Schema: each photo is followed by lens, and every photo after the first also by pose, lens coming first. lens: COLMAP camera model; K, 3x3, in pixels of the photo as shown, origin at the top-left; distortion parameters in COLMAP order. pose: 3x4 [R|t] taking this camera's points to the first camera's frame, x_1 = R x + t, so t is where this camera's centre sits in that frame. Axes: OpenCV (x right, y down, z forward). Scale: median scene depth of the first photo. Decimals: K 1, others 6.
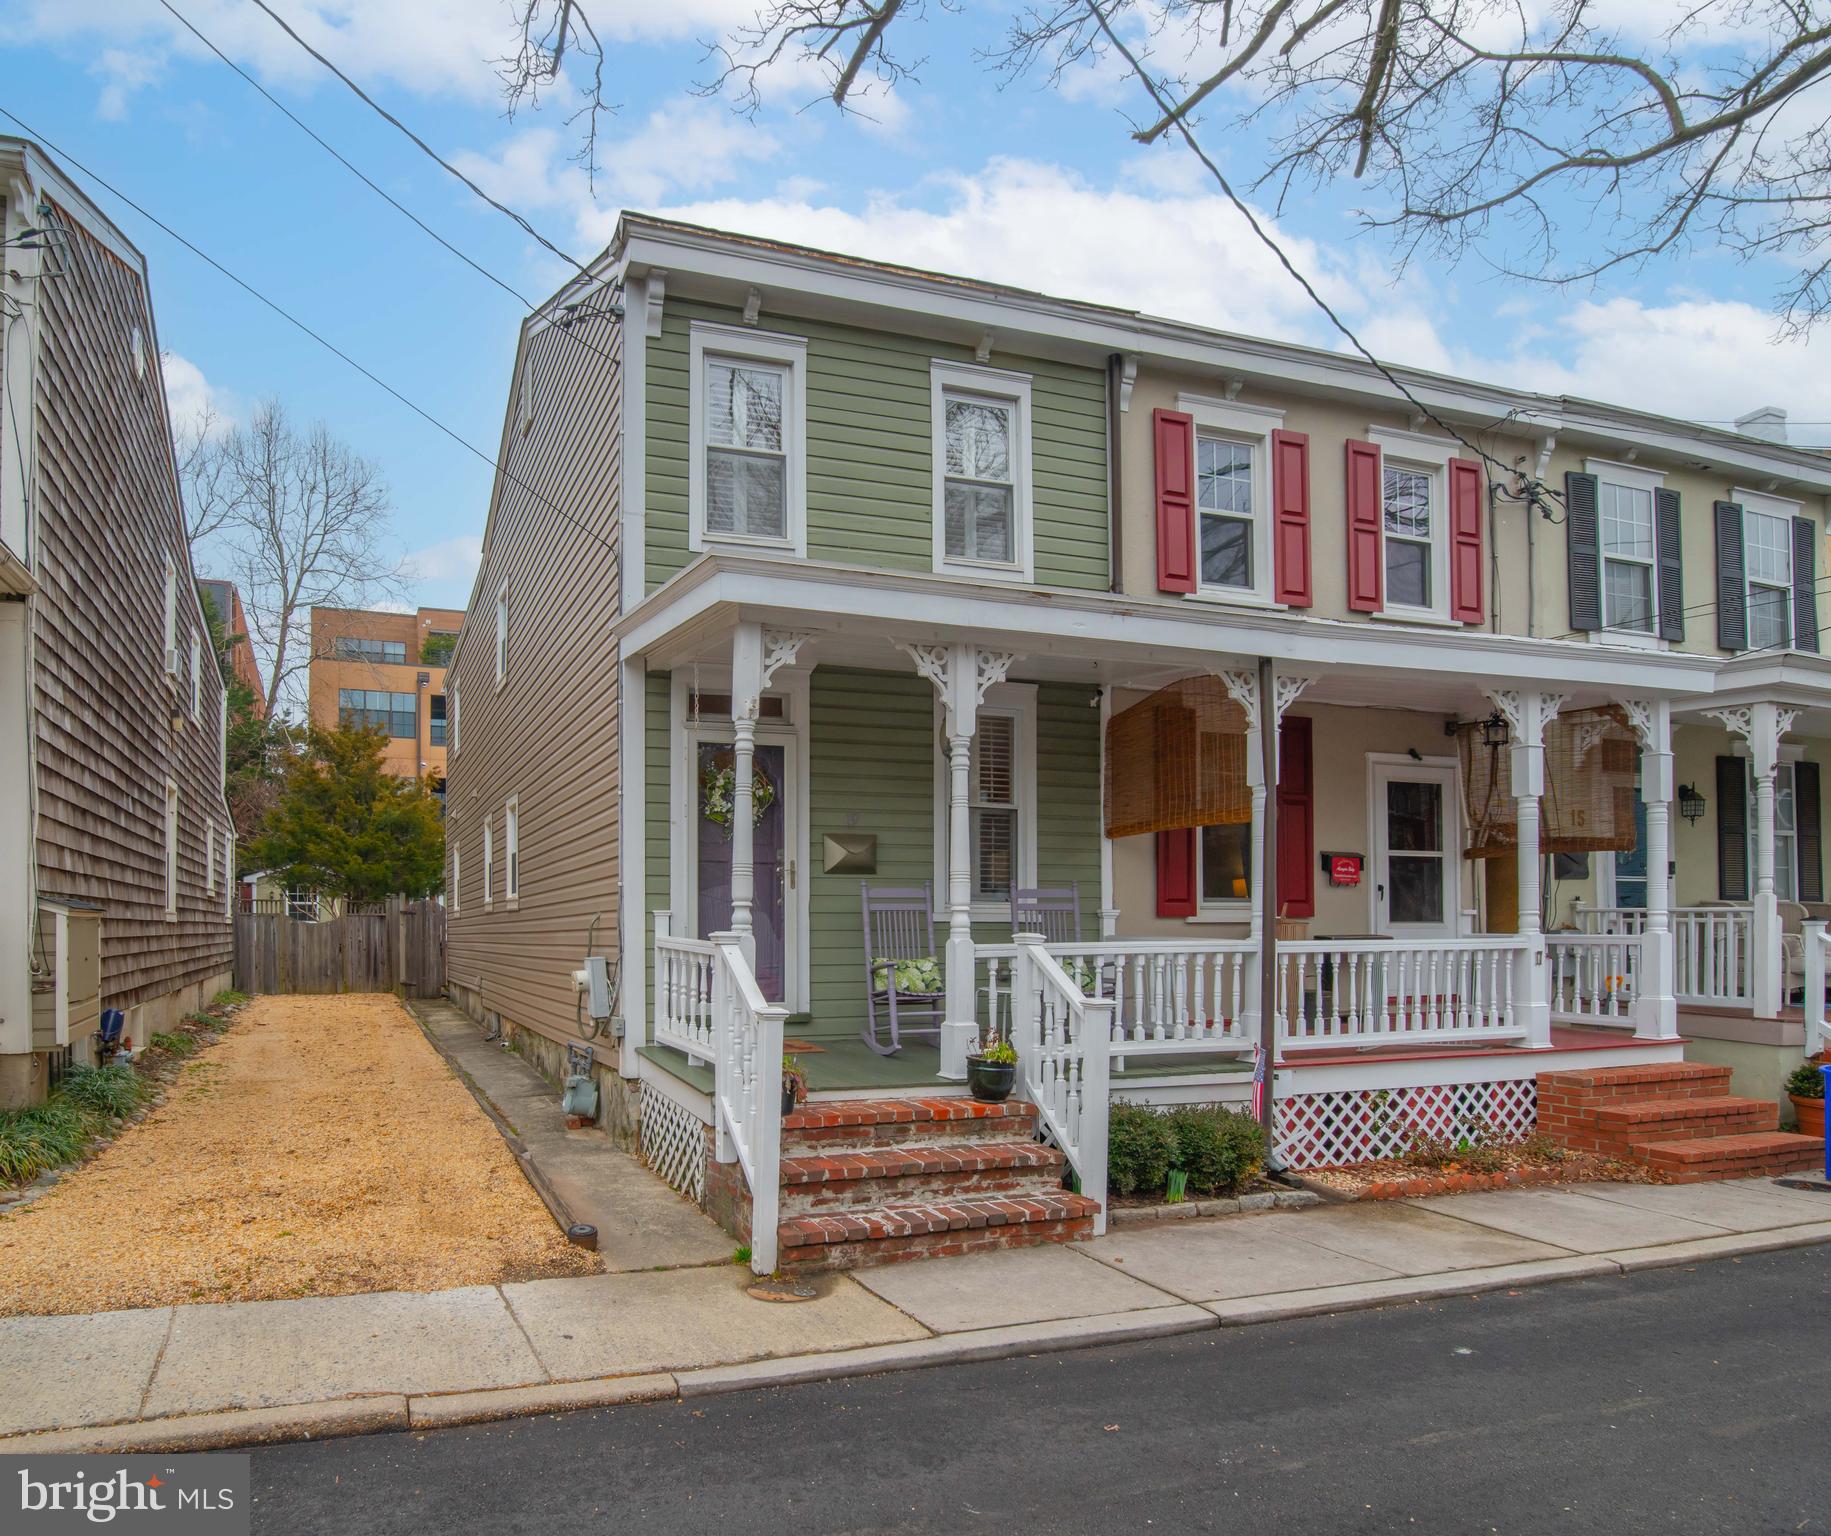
lens RADIAL K [[1425.5, 0, 915.5], [0, 1425.5, 768.0], [0, 0, 1]] dist [-0.038816, 0.004020]
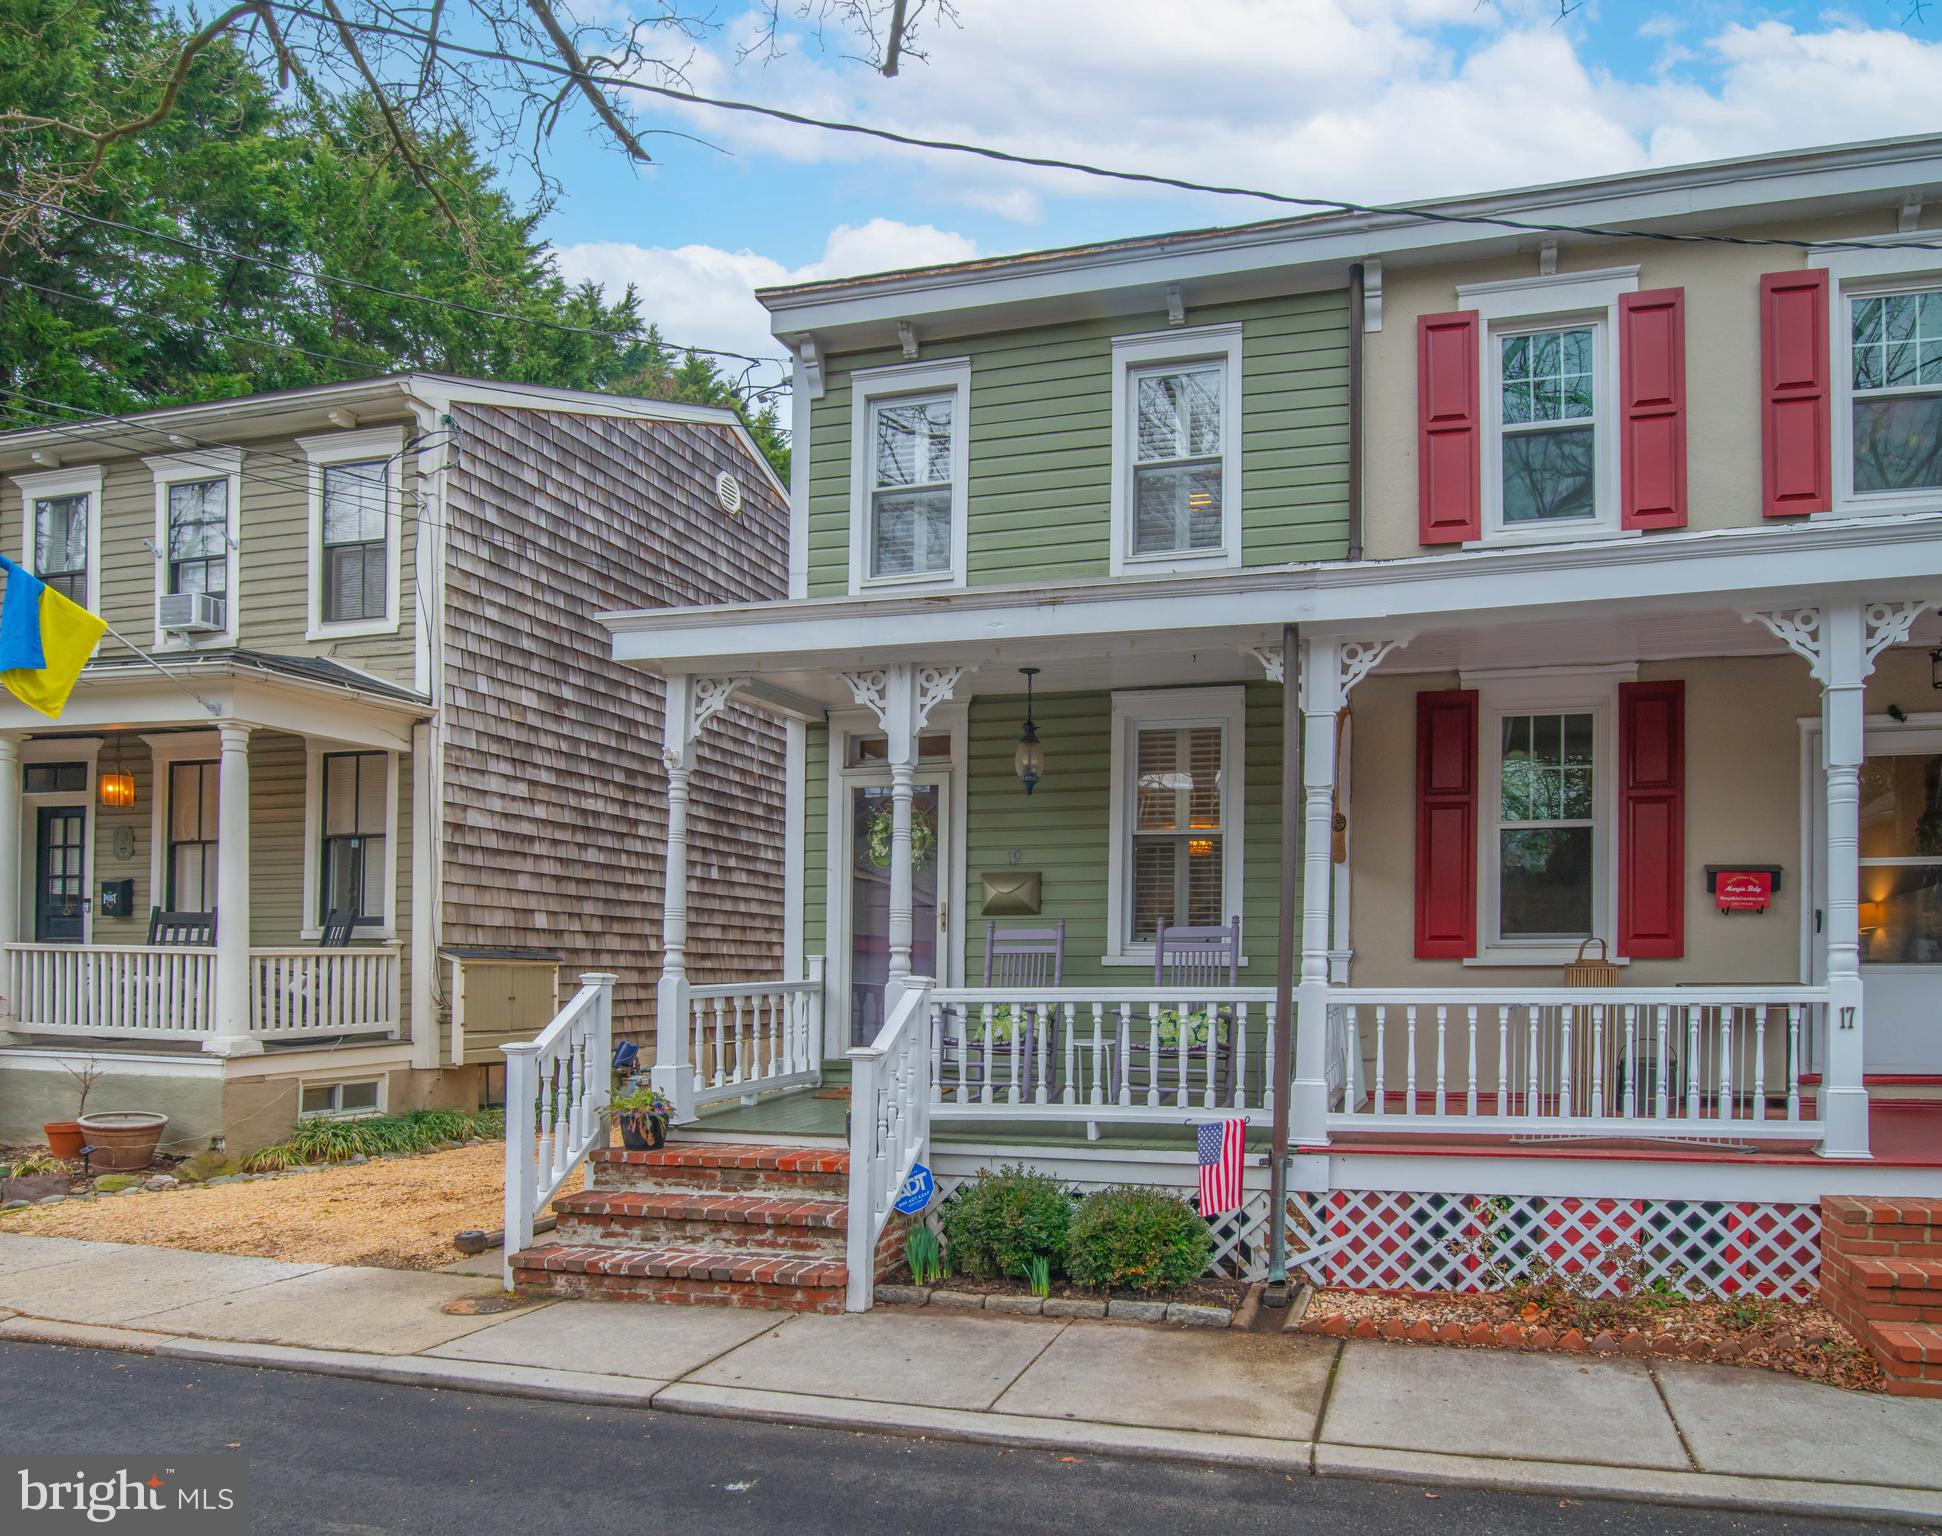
lens RADIAL K [[1490.0, 0, 973.6], [0, 1490.0, 819.4], [0, 0, 1]] dist [-0.035695, 0.000747]
pose [[0.767373, -0.064695, -0.637928, 0.622476], [0.069872, 0.997409, -0.017101, 0.029658], [0.637382, -0.031450, 0.769906, 0.254419]]
